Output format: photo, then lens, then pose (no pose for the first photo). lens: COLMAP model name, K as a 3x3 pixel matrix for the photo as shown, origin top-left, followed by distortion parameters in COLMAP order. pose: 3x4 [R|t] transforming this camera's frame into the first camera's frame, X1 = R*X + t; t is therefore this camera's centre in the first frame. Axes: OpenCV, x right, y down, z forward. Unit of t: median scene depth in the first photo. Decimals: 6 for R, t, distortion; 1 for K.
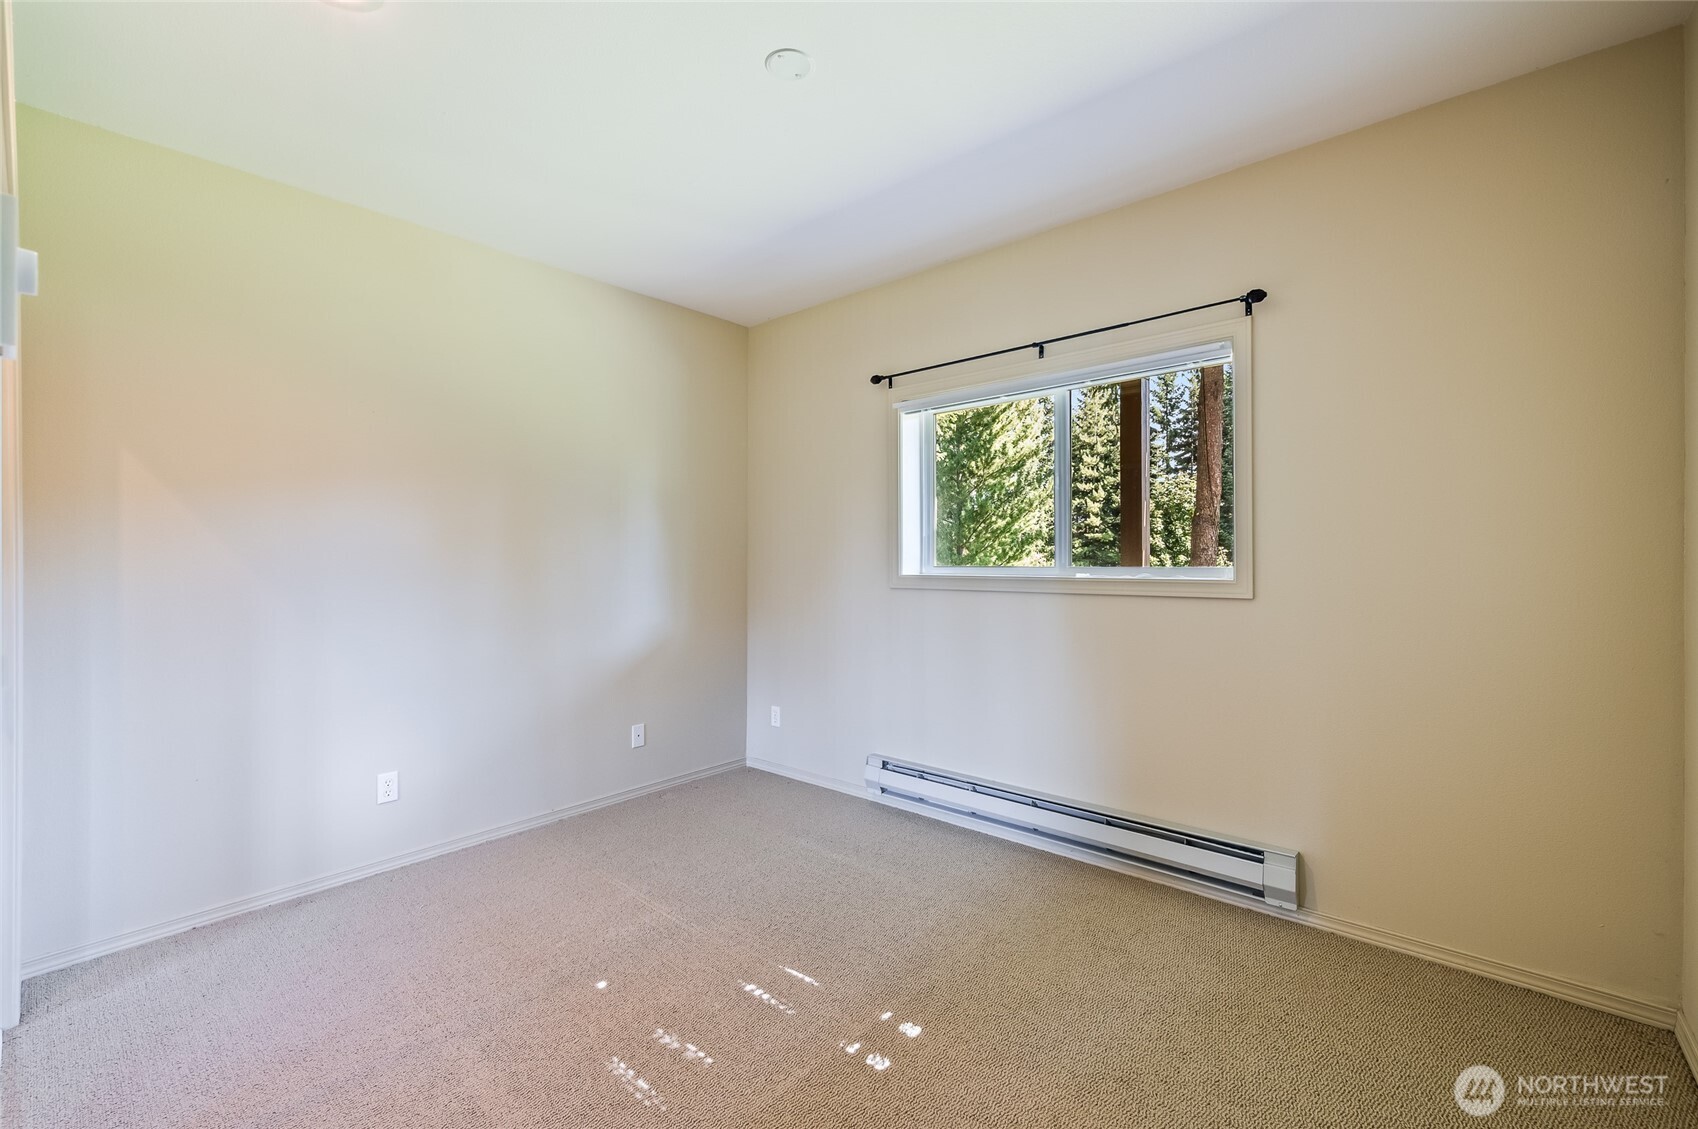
lens RADIAL K [[760.2, 0, 847.9], [0, 760.2, 541.9], [0, 0, 1]] dist [-0.016868, -0.000178]
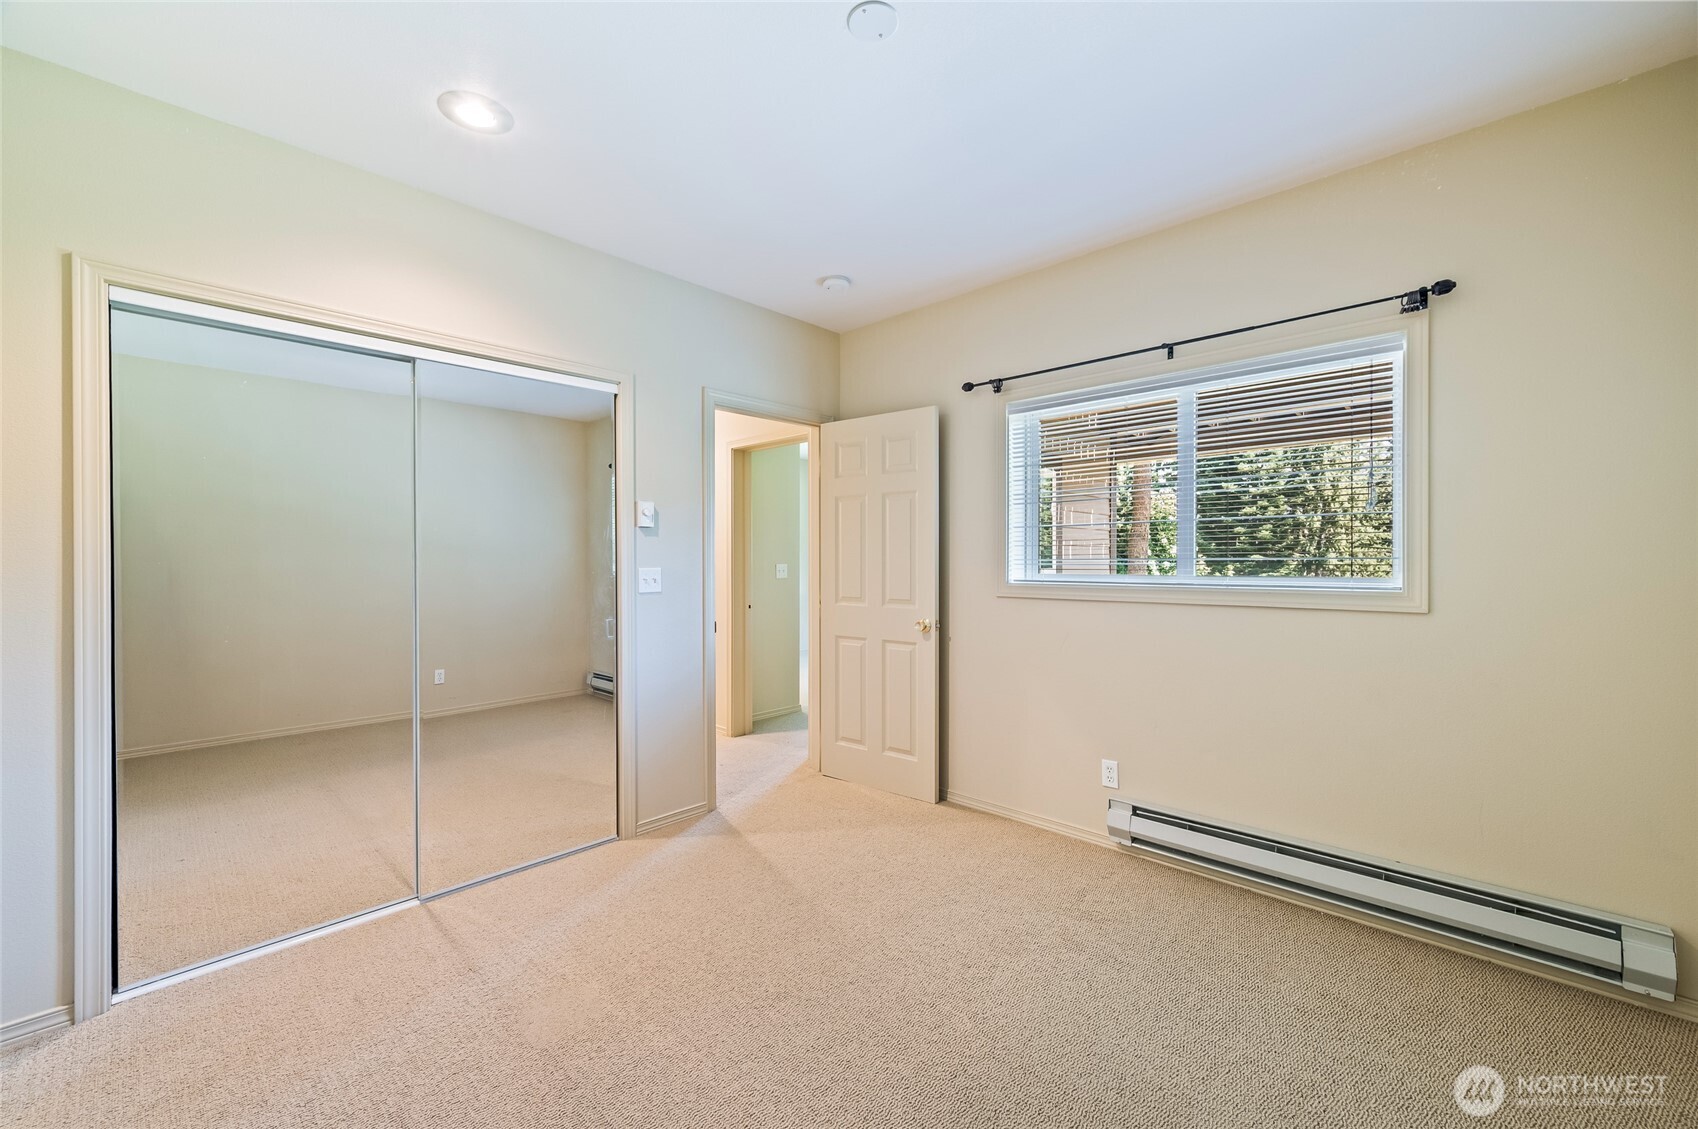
lens RADIAL K [[677.1, 0, 853.0], [0, 677.1, 553.6], [0, 0, 1]] dist [-0.000429, 0.000203]
pose [[0.999947, 0.006924, 0.007583, -0.179467], [-0.006991, 0.999937, 0.008816, 0.000207], [-0.007522, -0.008869, 0.999932, 0.157526]]
